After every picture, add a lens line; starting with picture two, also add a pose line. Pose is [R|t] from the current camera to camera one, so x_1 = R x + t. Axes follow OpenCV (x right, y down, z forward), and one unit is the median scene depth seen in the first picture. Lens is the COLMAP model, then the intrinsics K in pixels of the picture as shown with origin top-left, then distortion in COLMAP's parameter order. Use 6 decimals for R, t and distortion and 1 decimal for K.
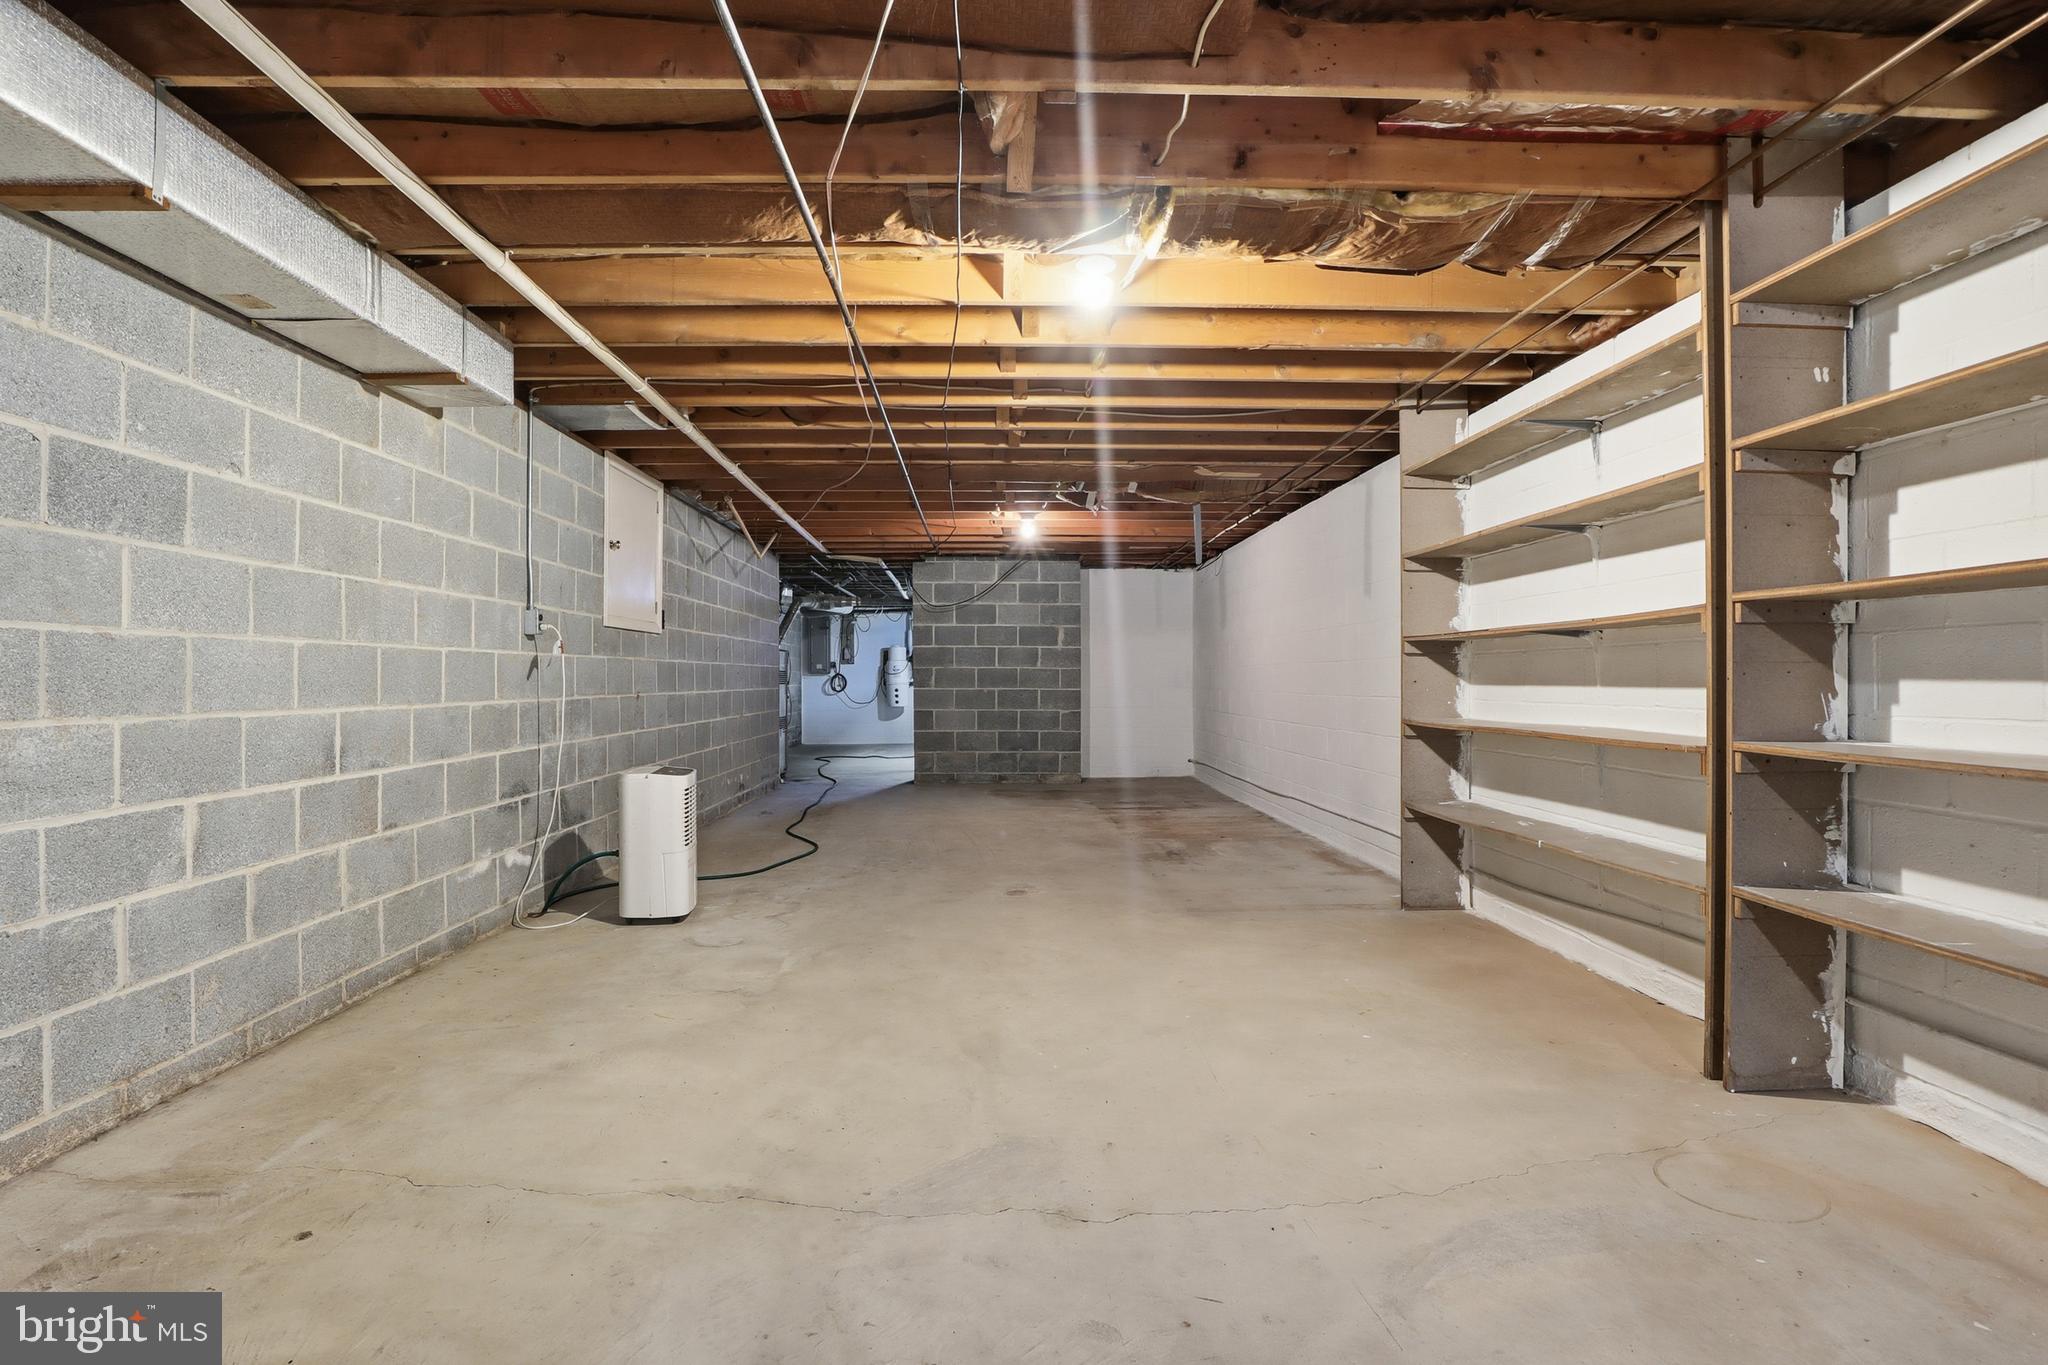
lens RADIAL K [[1041.4, 0, 1024.0], [0, 1041.4, 682.5], [0, 0, 1]] dist [-0.038835, 0.001925]
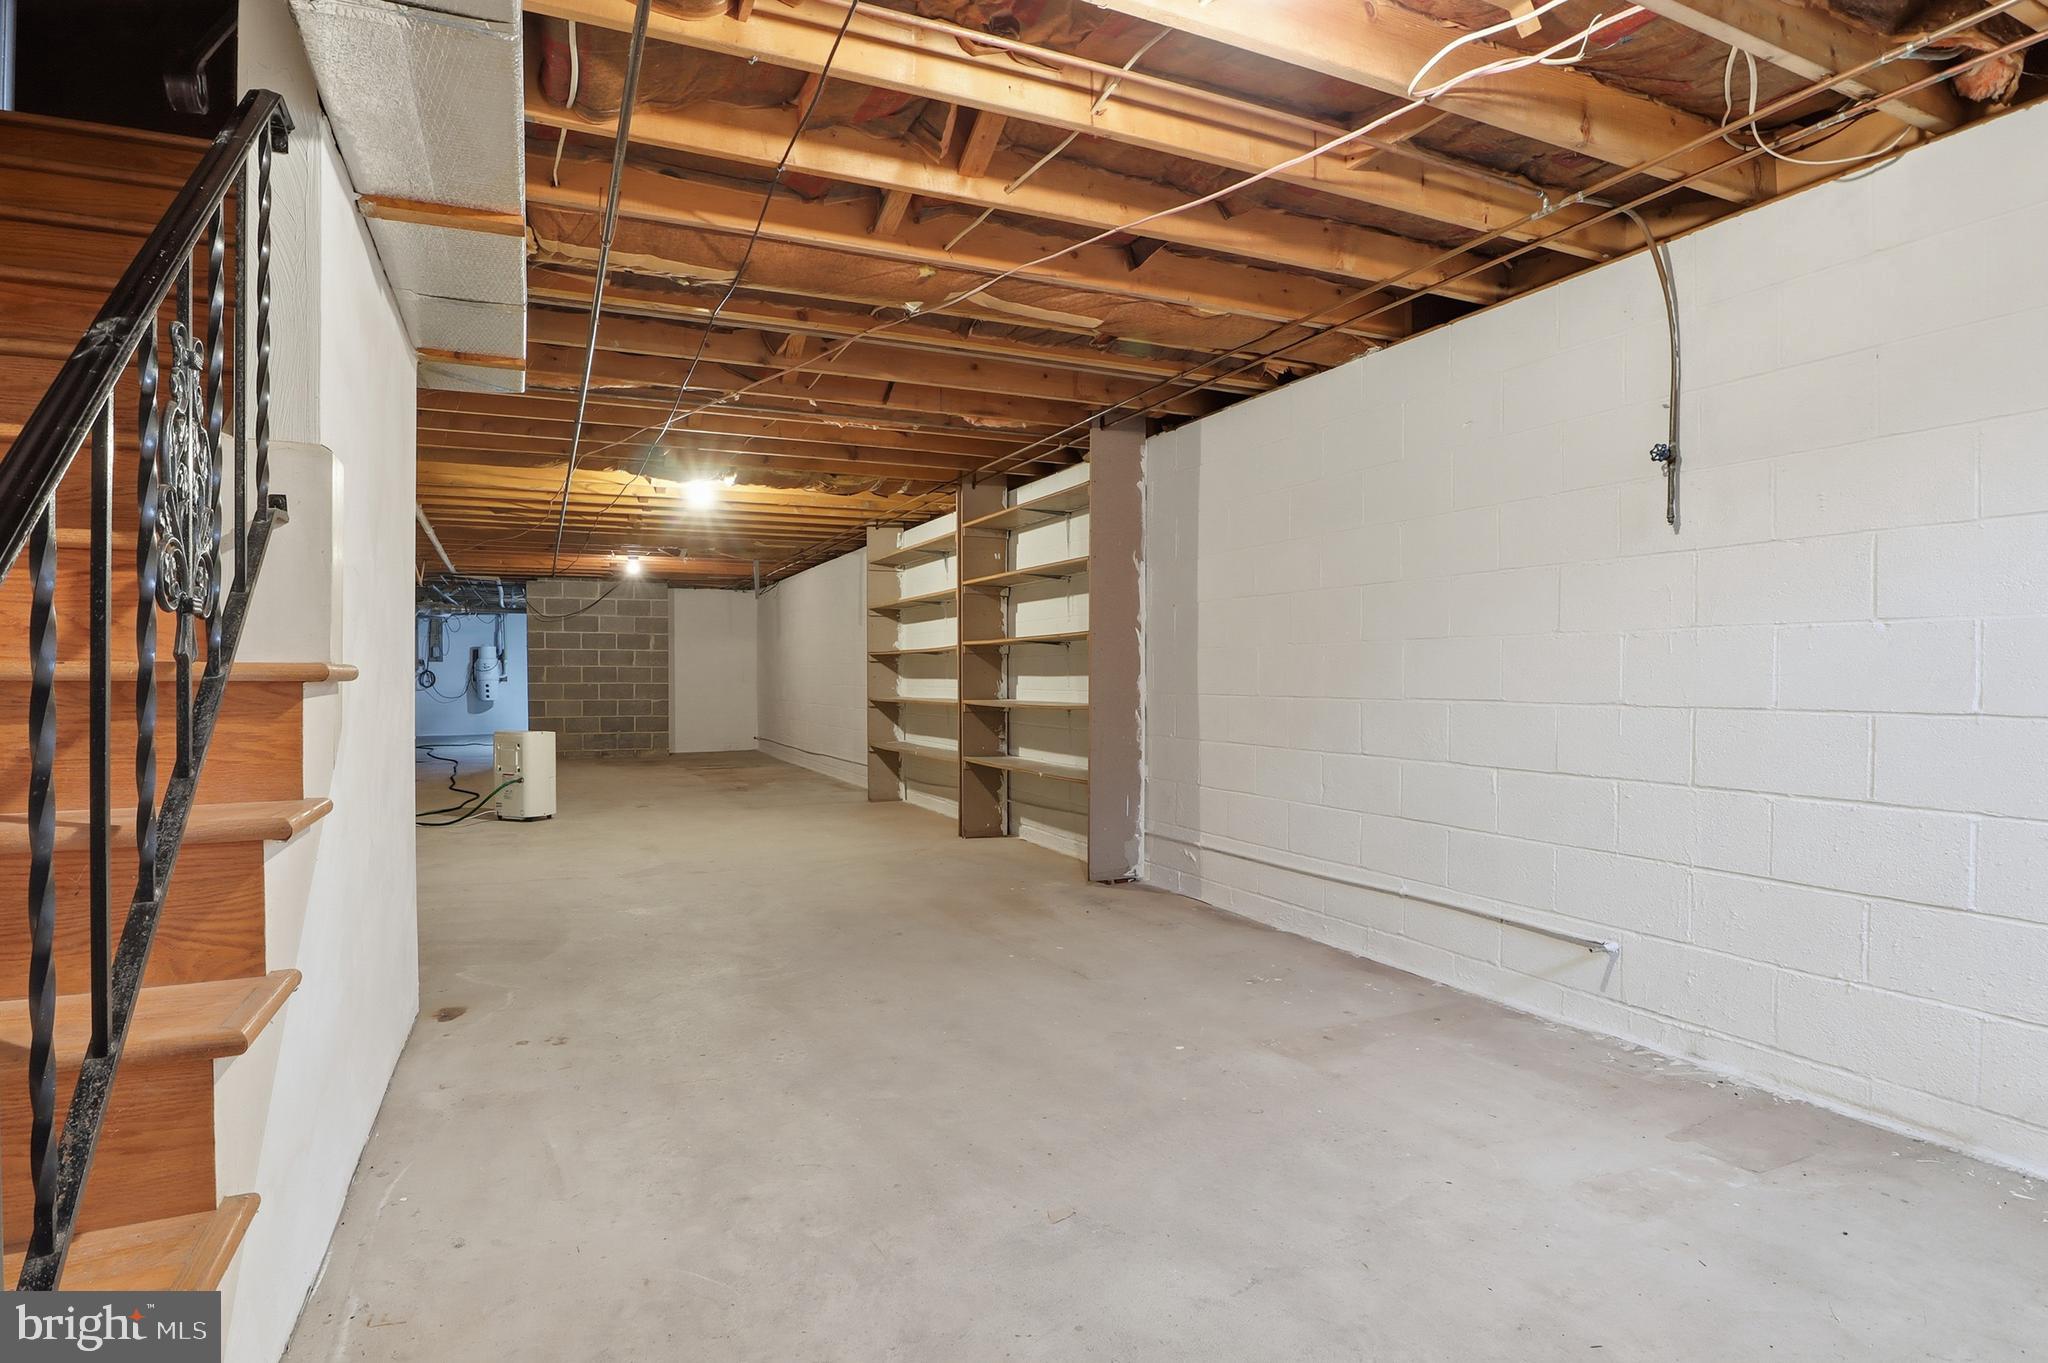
lens RADIAL K [[1041.4, 0, 1024.0], [0, 1041.4, 681.5], [0, 0, 1]] dist [-0.038835, 0.001925]
pose [[0.919317, -0.002043, 0.393512, -0.102285], [0.001117, 0.999996, 0.002581, 0.003042], [-0.393516, -0.001934, 0.919316, -0.788137]]
